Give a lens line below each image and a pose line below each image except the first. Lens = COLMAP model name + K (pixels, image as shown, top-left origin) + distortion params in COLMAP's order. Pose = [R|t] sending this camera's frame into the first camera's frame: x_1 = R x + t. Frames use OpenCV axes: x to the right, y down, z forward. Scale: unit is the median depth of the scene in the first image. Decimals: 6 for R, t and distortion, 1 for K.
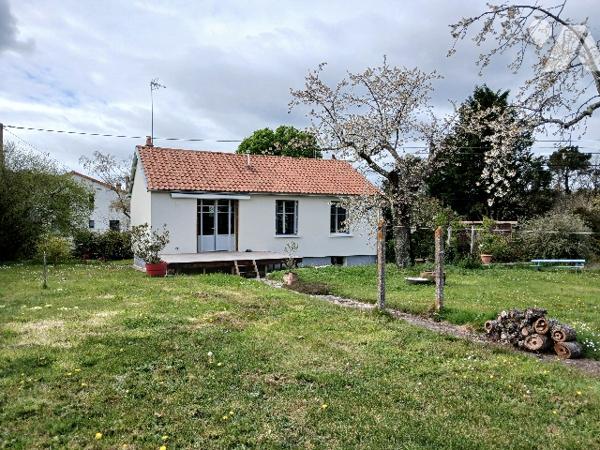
lens RADIAL K [[483.2, 0, 300.0], [0, 483.2, 225.0], [0, 0, 1]] dist [-0.002715, -0.003441]
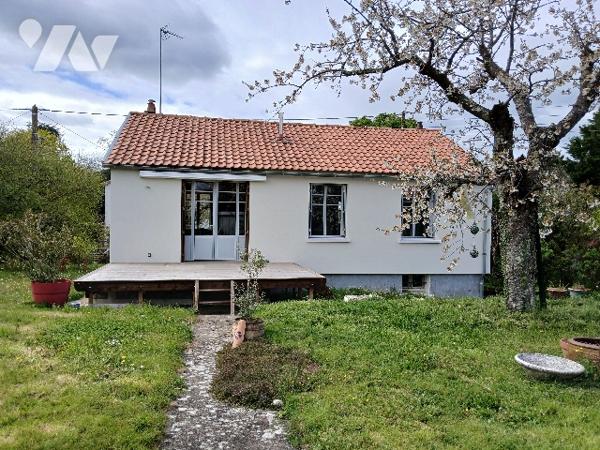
lens RADIAL K [[483.2, 0, 300.0], [0, 483.2, 225.0], [0, 0, 1]] dist [-0.002715, -0.003441]
pose [[0.969713, 0.012240, -0.243940, 0.096074], [-0.015051, 0.999840, -0.009663, 0.010314], [0.243783, 0.013042, 0.969742, 0.392922]]
